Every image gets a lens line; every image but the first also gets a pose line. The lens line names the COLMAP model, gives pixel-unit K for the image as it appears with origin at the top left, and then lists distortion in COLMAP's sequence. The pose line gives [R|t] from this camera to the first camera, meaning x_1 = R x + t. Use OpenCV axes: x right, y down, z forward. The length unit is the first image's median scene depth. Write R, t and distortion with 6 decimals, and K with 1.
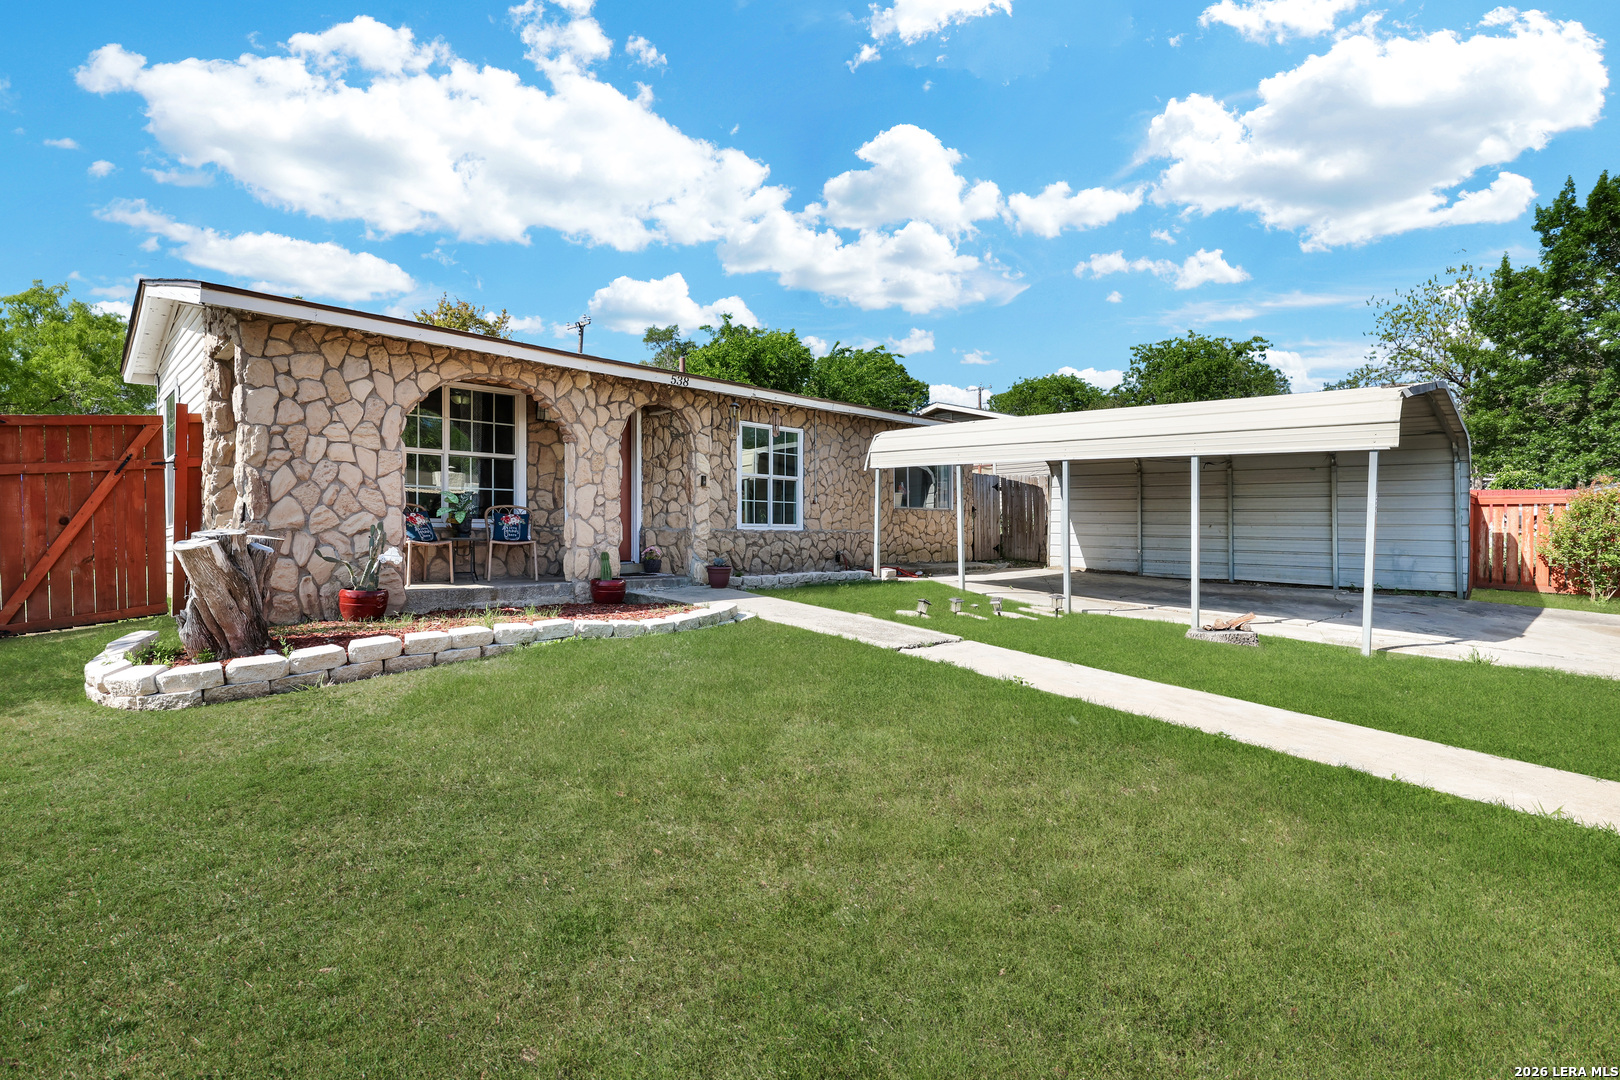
lens RADIAL K [[765.1, 0, 806.3], [0, 765.1, 535.6], [0, 0, 1]] dist [-0.001007, -0.000093]
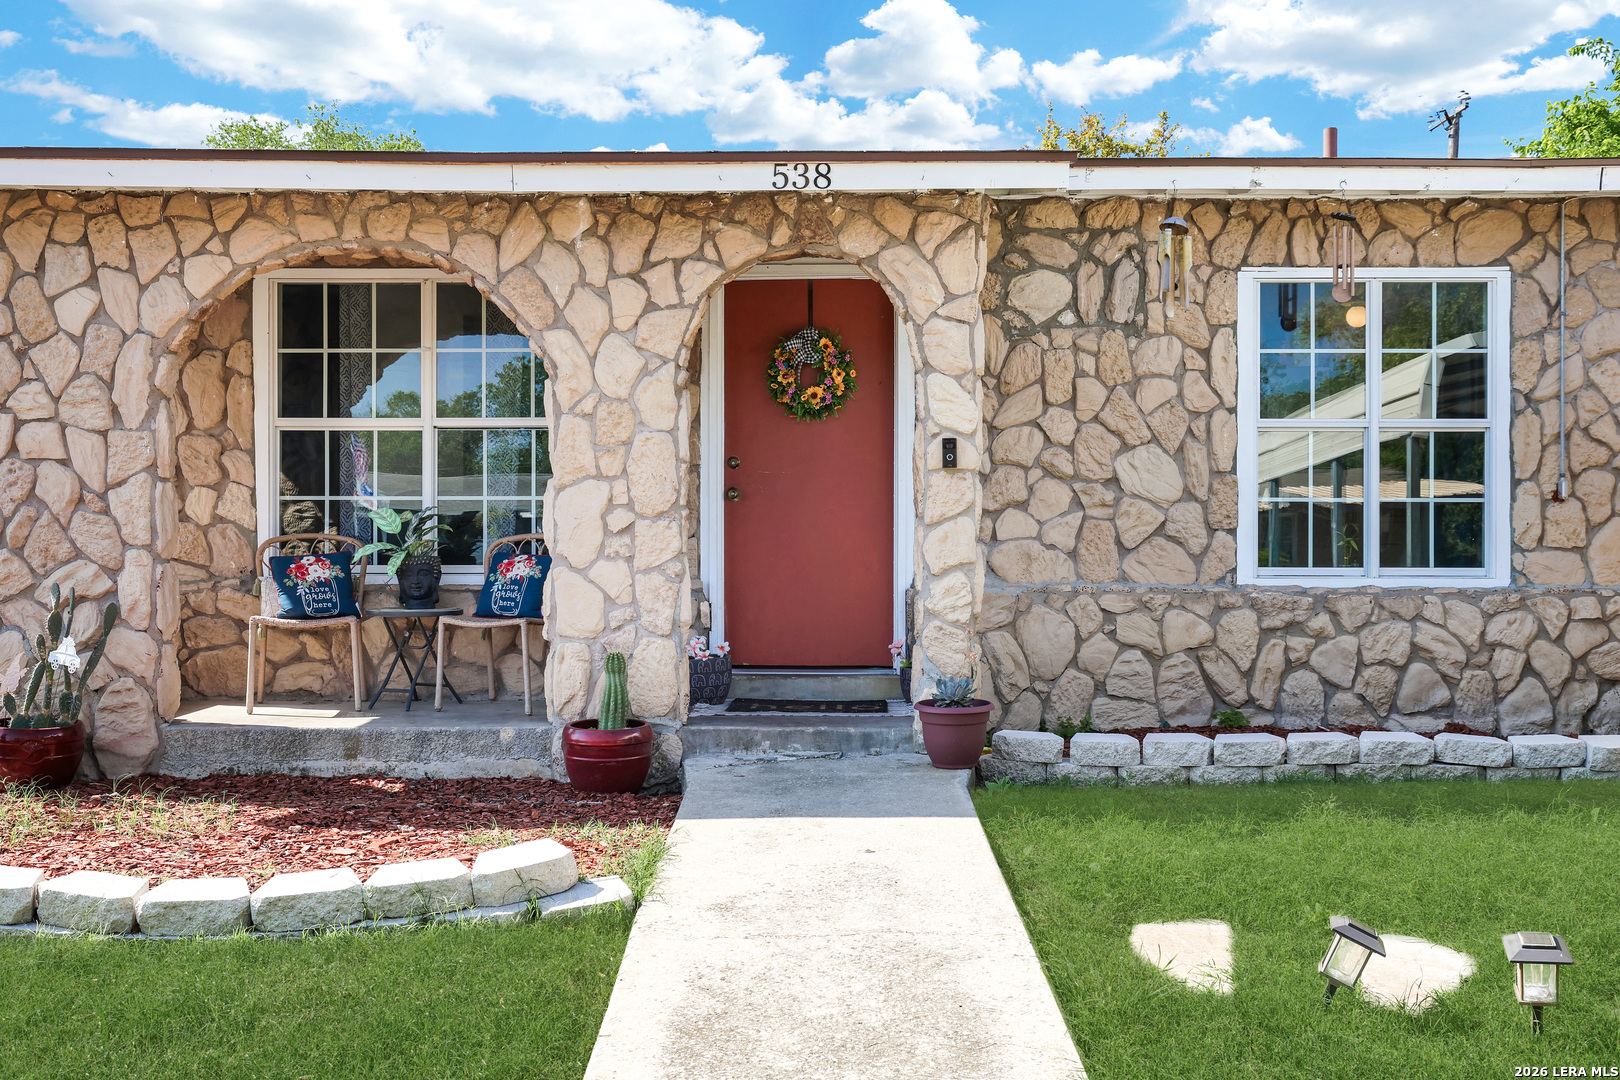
lens RADIAL K [[1467.1, 0, 824.8], [0, 1467.1, 553.5], [0, 0, 1]] dist [-0.000069, 0.006963]
pose [[0.702863, -0.004984, -0.711307, 0.337816], [-0.001073, 0.999967, -0.008066, -0.022908], [0.711324, 0.006432, 0.702835, 0.552746]]
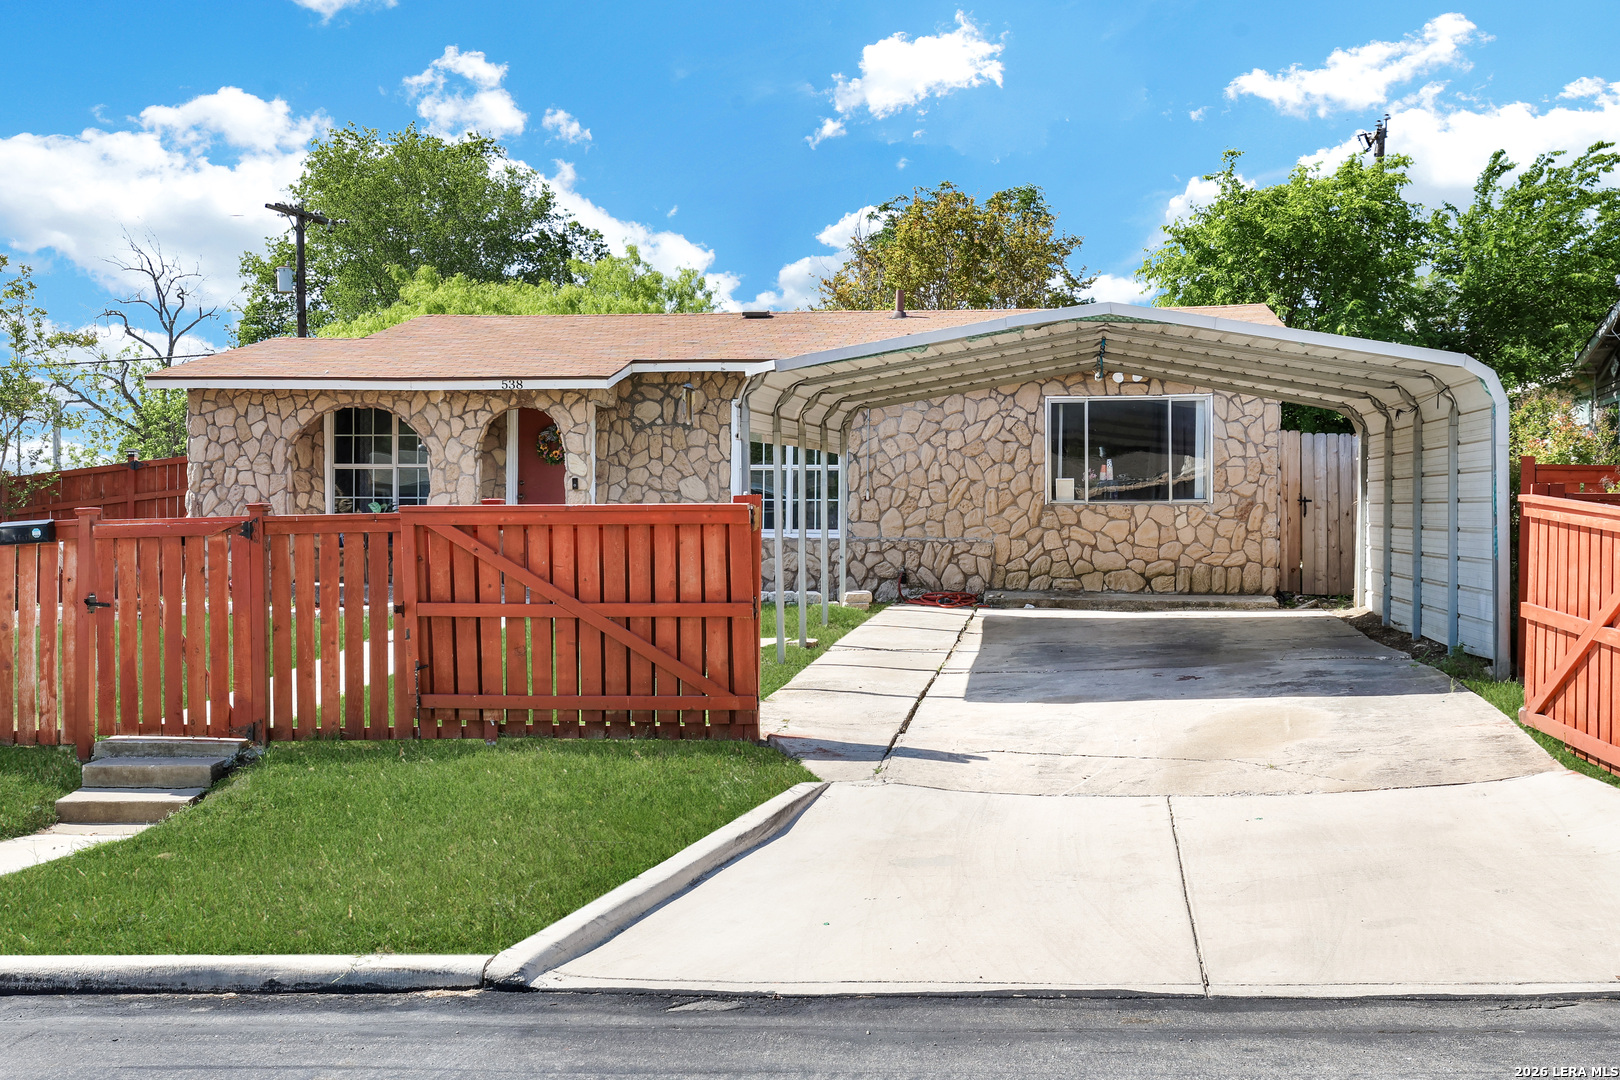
lens RADIAL K [[1686.1, 0, 804.1], [0, 1686.1, 537.1], [0, 0, 1]] dist [-0.018595, 0.000000]
pose [[0.618927, 0.002968, -0.785443, 1.826839], [-0.007581, 0.999969, -0.002195, -0.005773], [0.785412, 0.007313, 0.618930, -0.038848]]
